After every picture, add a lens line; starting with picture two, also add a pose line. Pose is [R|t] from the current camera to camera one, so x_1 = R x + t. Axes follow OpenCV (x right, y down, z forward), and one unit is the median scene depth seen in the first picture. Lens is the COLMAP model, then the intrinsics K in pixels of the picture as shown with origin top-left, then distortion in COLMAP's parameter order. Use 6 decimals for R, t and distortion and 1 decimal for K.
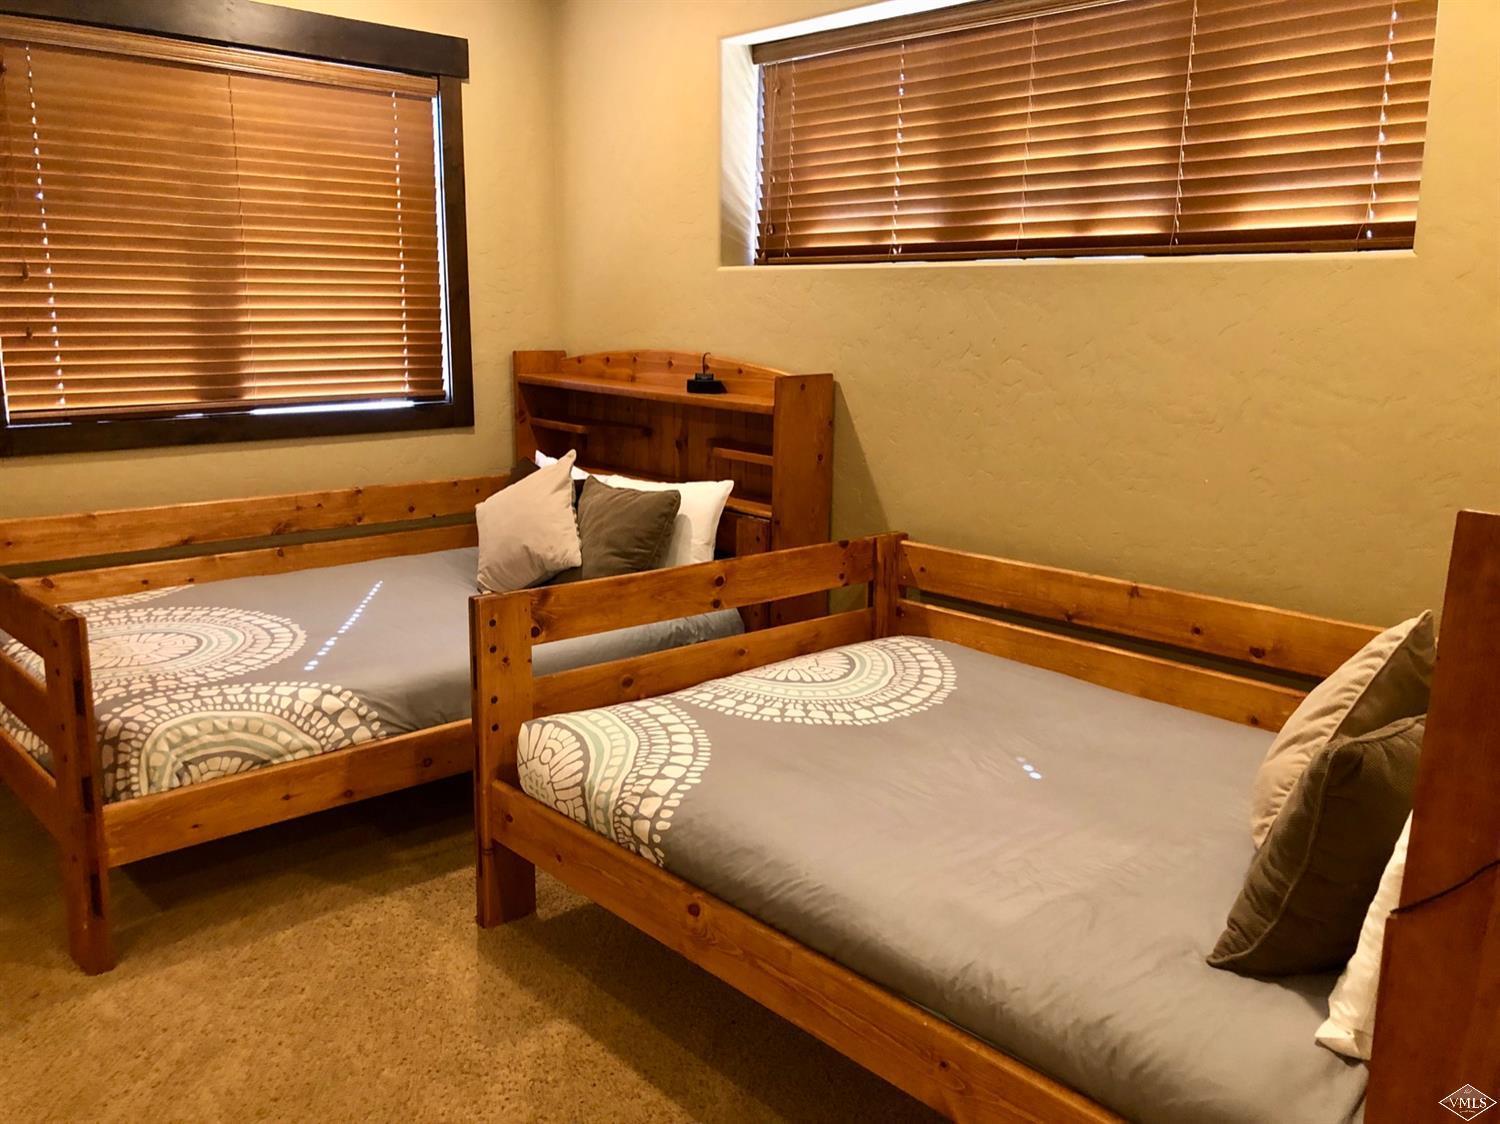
lens RADIAL K [[1241.3, 0, 750.0], [0, 1241.3, 562.0], [0, 0, 1]] dist [0.023099, -0.002810]
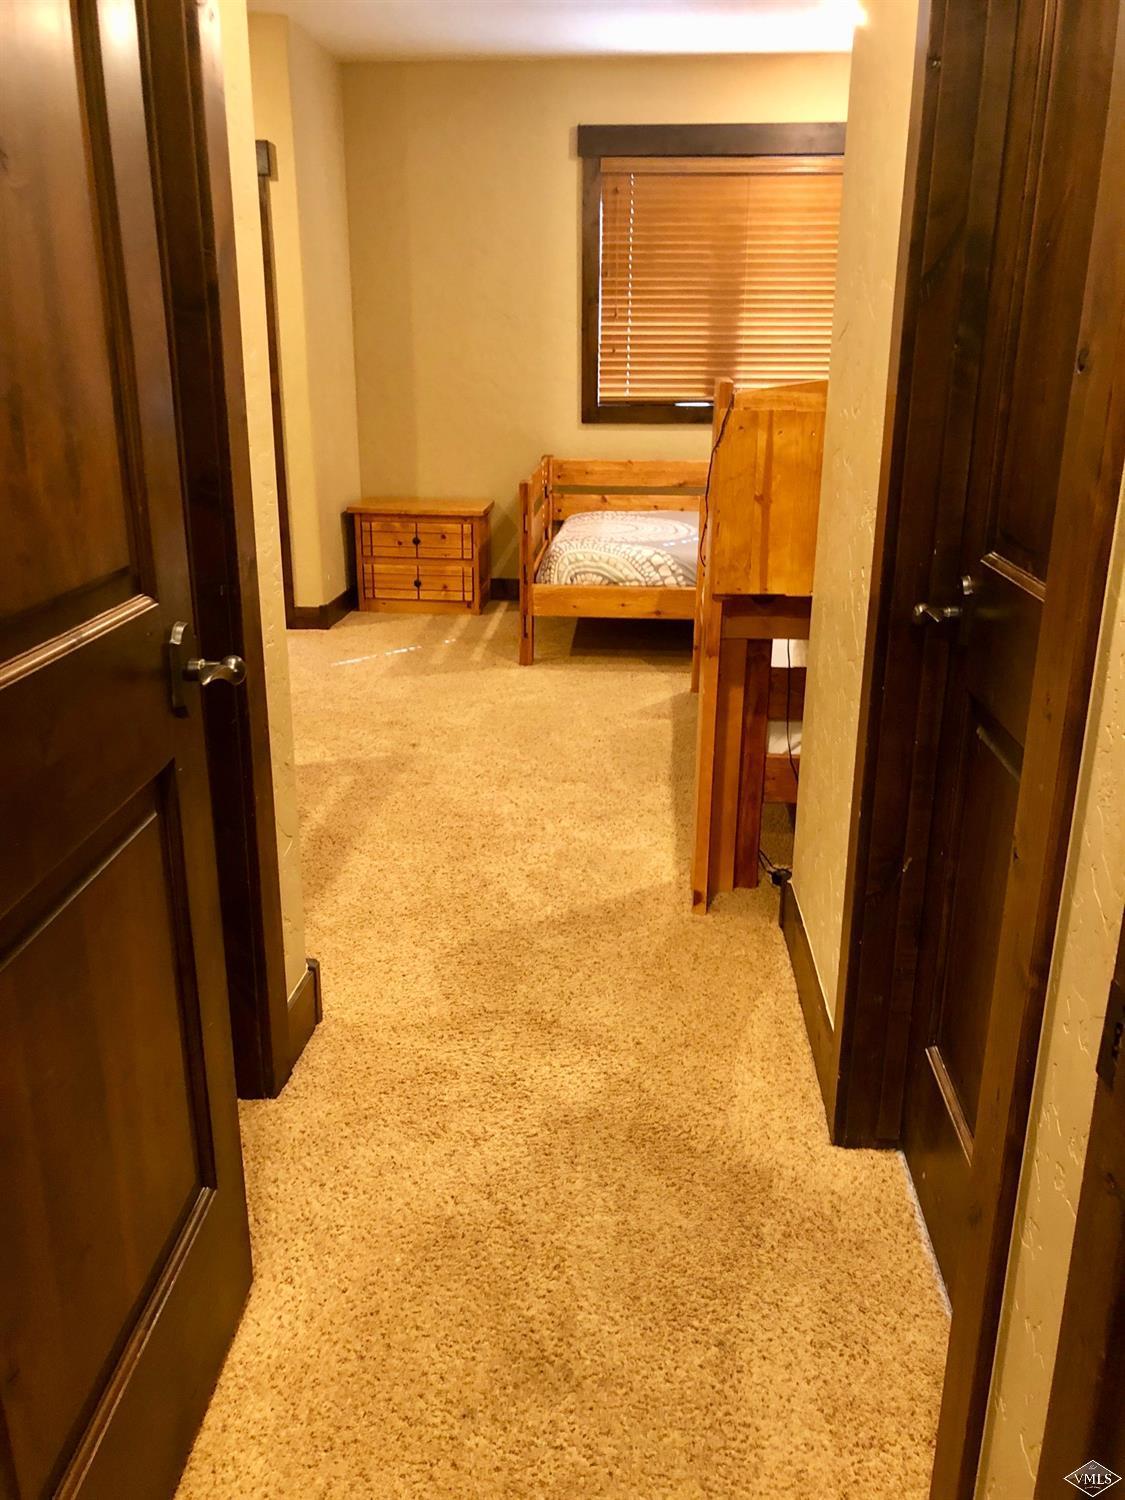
lens RADIAL K [[1241.3, 0, 562.5], [0, 1241.3, 750.0], [0, 0, 1]] dist [0.023099, -0.002810]
pose [[0.703354, 0.214128, -0.677822, 0.799983], [-0.143833, 0.976697, 0.159293, 0.113167], [0.696136, -0.014546, 0.717763, -0.351229]]
